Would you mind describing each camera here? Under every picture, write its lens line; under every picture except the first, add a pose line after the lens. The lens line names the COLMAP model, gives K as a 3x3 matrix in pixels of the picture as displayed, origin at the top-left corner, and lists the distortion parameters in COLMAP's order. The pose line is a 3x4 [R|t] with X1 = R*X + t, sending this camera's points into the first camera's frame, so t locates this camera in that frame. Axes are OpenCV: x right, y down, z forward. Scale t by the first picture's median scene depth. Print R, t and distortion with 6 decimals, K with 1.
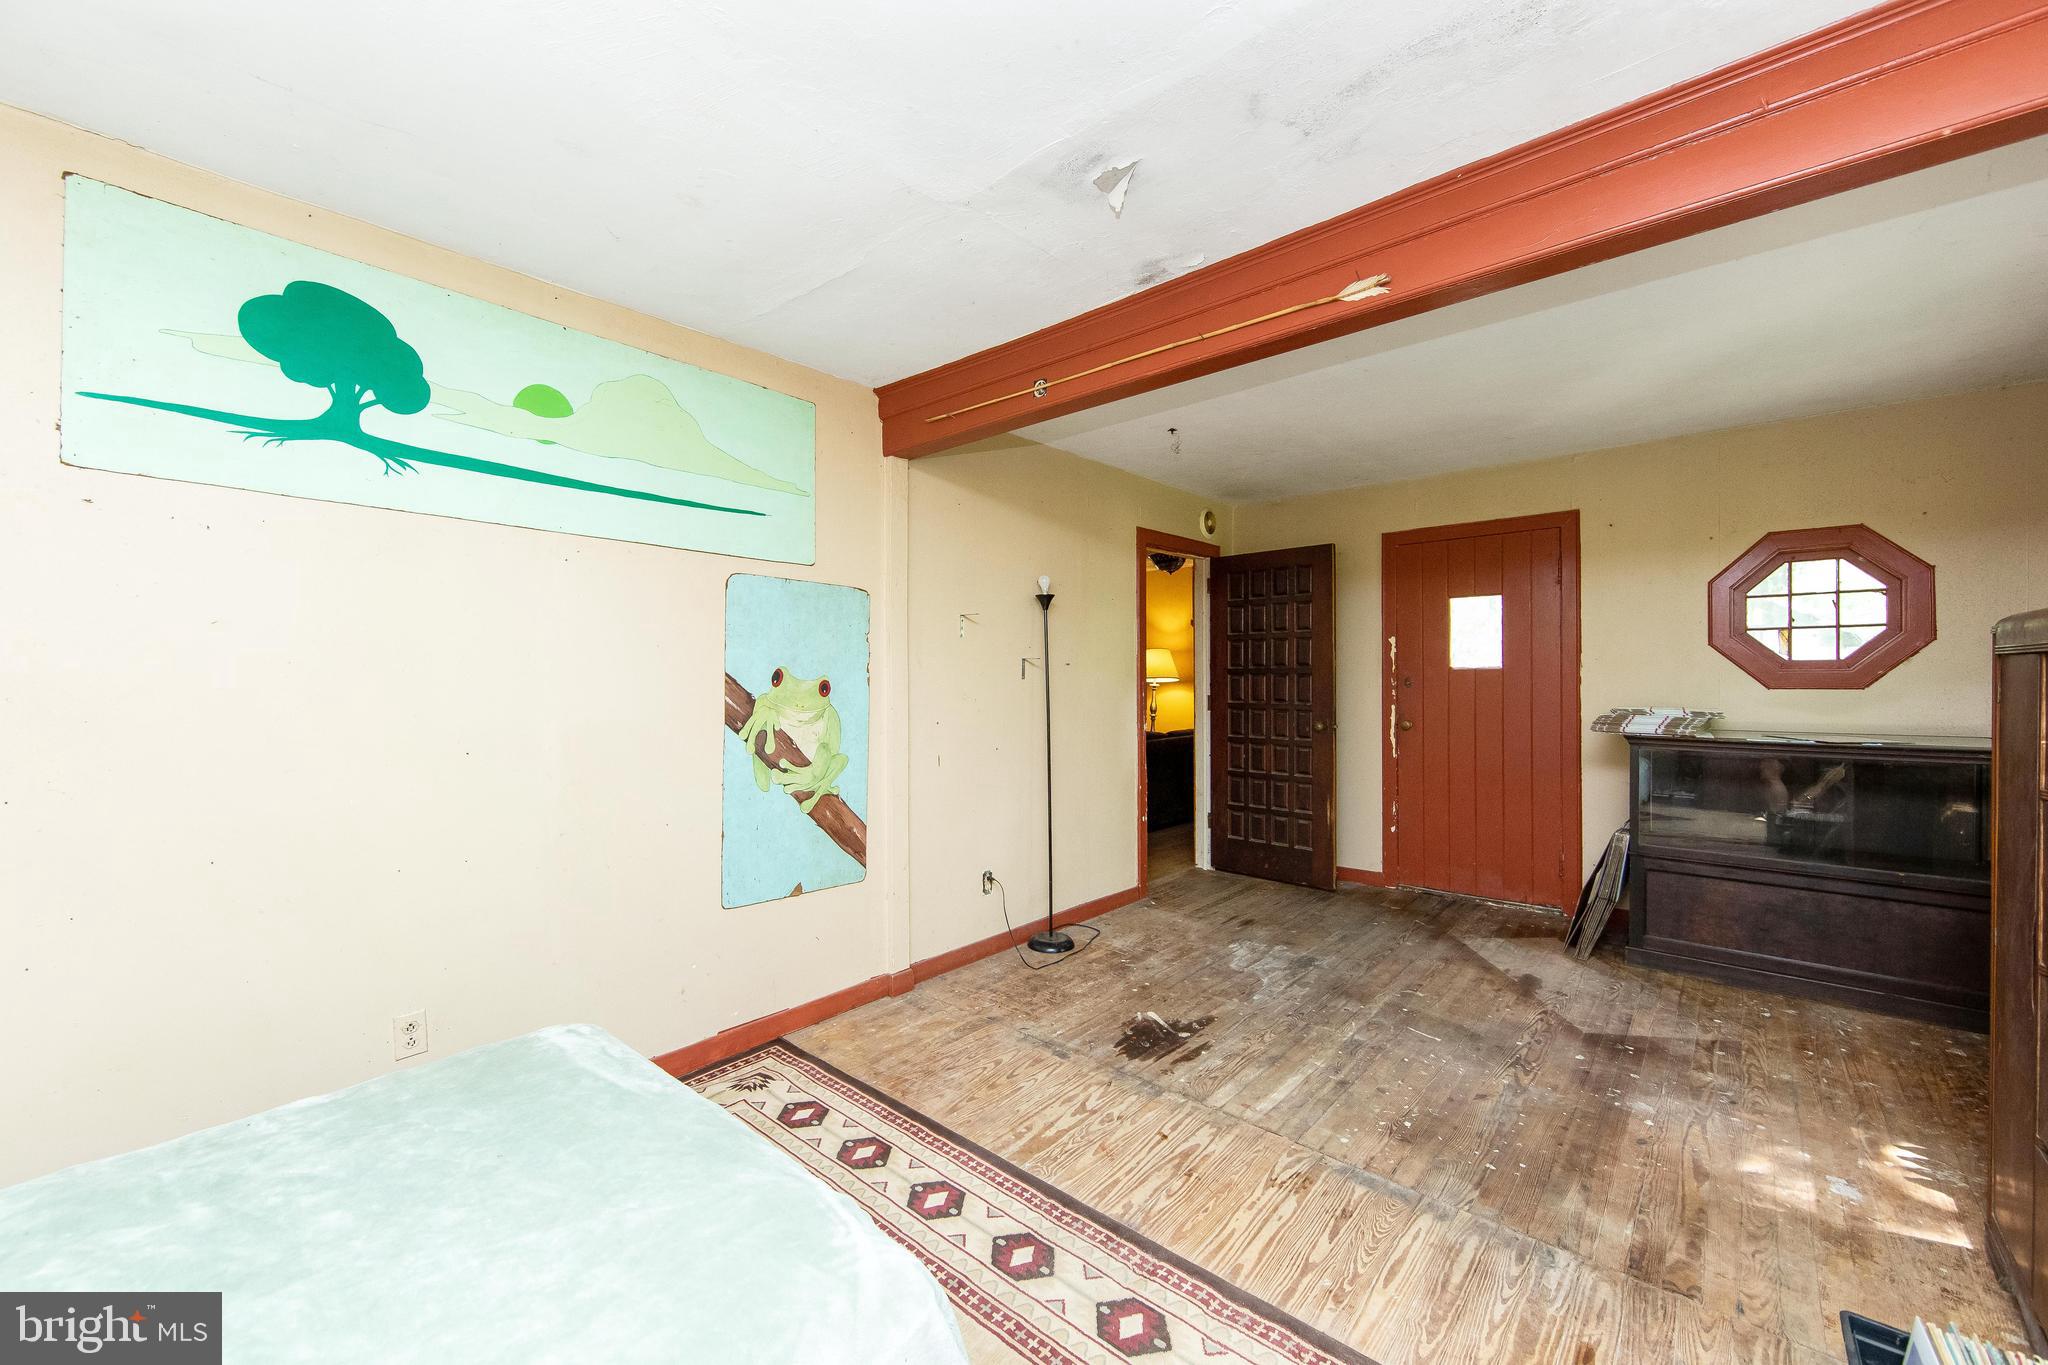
lens RADIAL K [[814.5, 0, 1014.0], [0, 814.5, 694.6], [0, 0, 1]] dist [-0.010948, 0.002848]
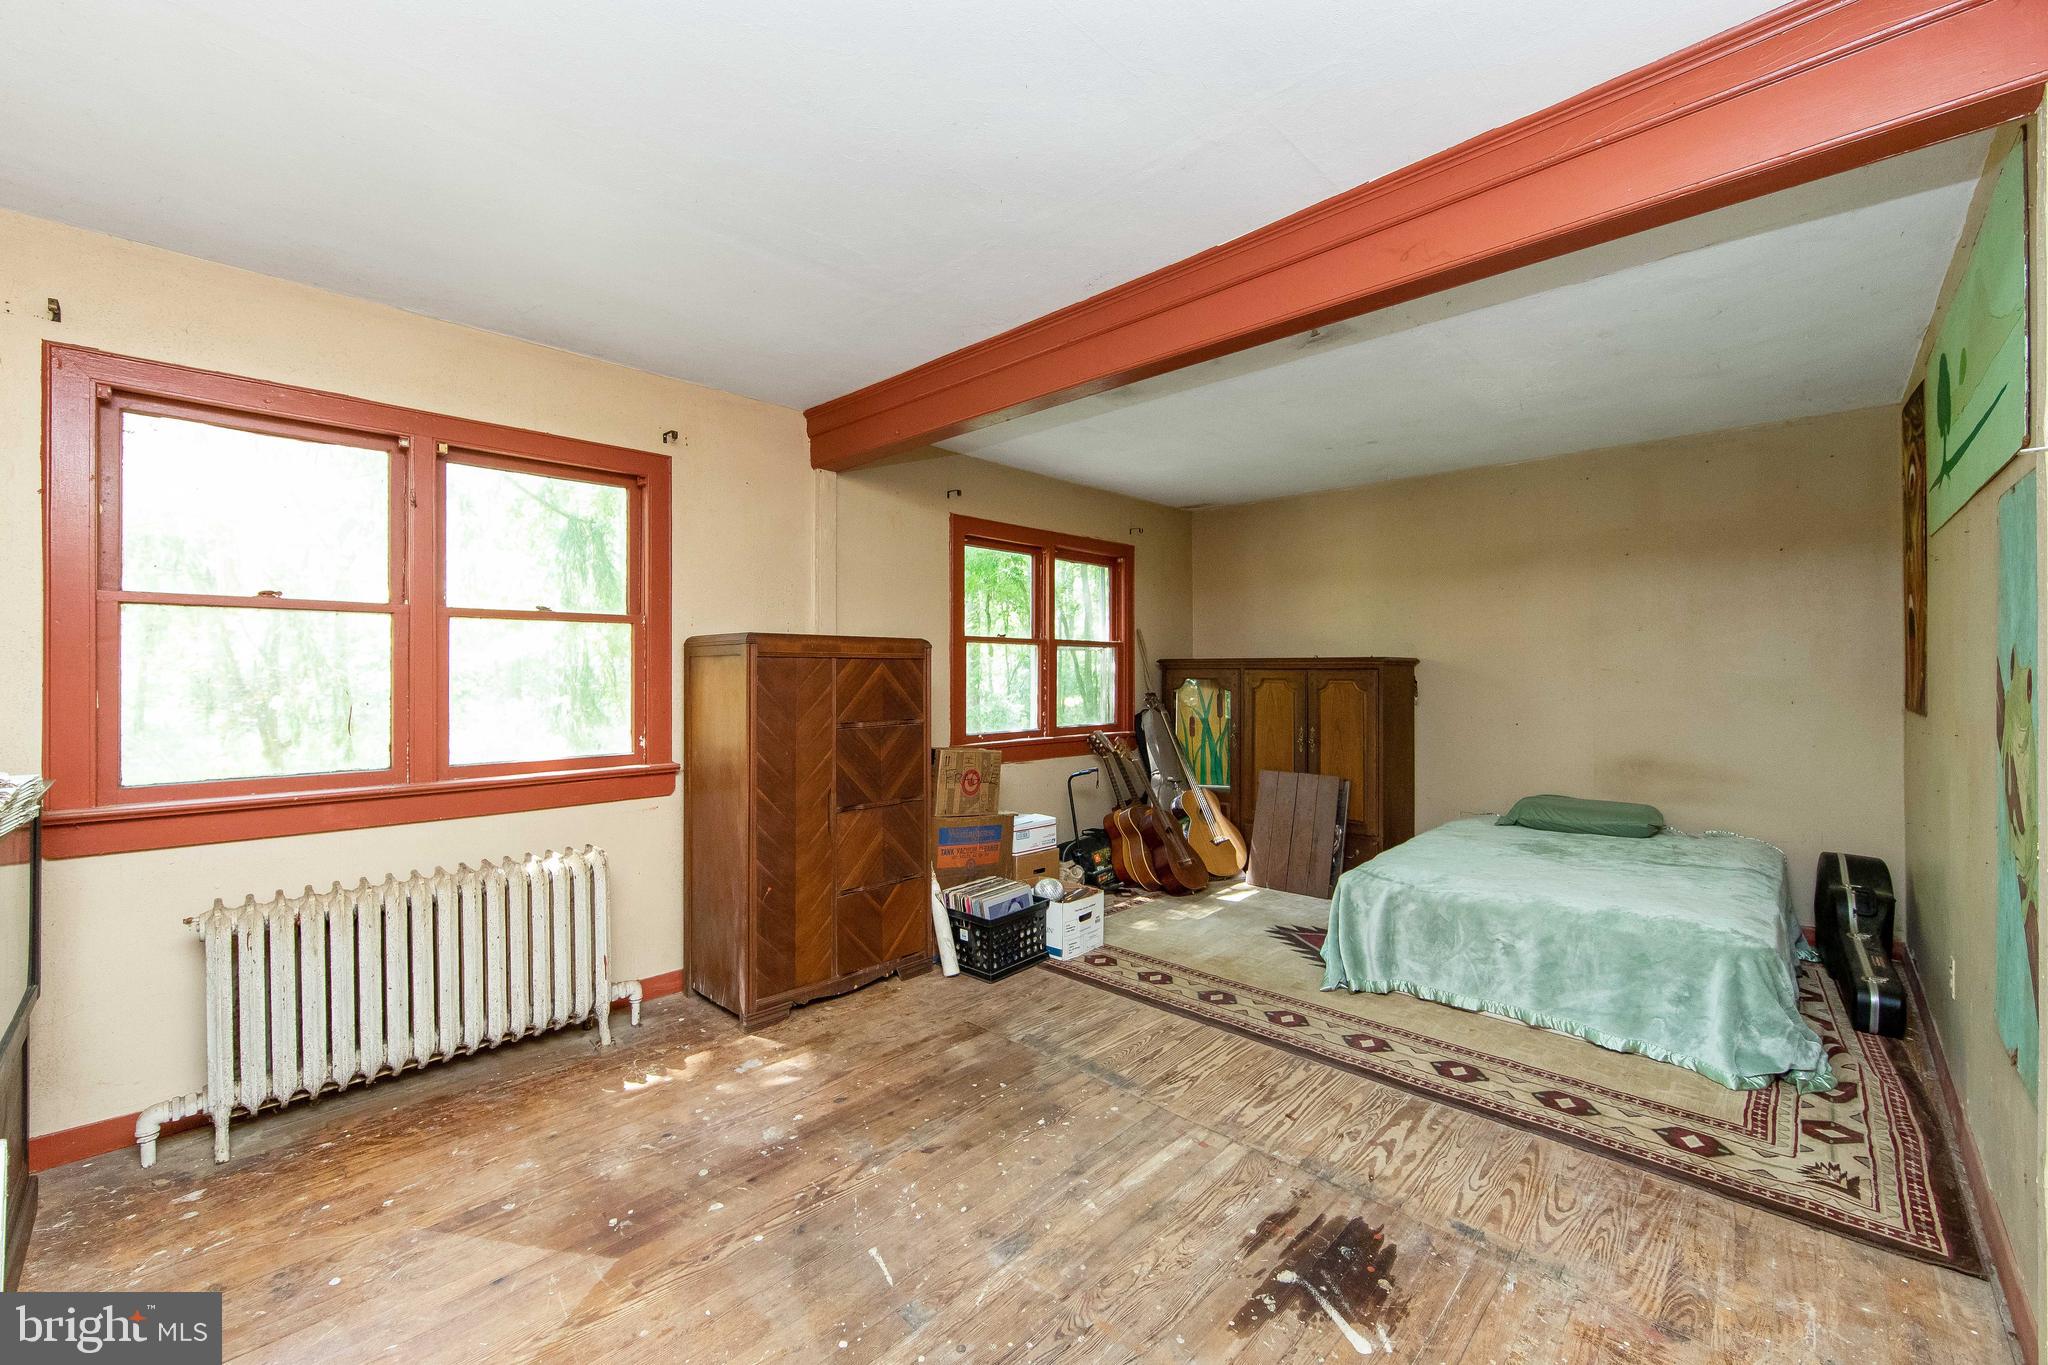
lens RADIAL K [[814.5, 0, 1014.0], [0, 814.5, 694.6], [0, 0, 1]] dist [-0.010948, 0.002848]
pose [[-0.999146, 0.006719, 0.040771, 0.455555], [0.008850, 0.998592, 0.052309, -0.039758], [-0.040362, 0.052625, -0.997798, 1.880737]]
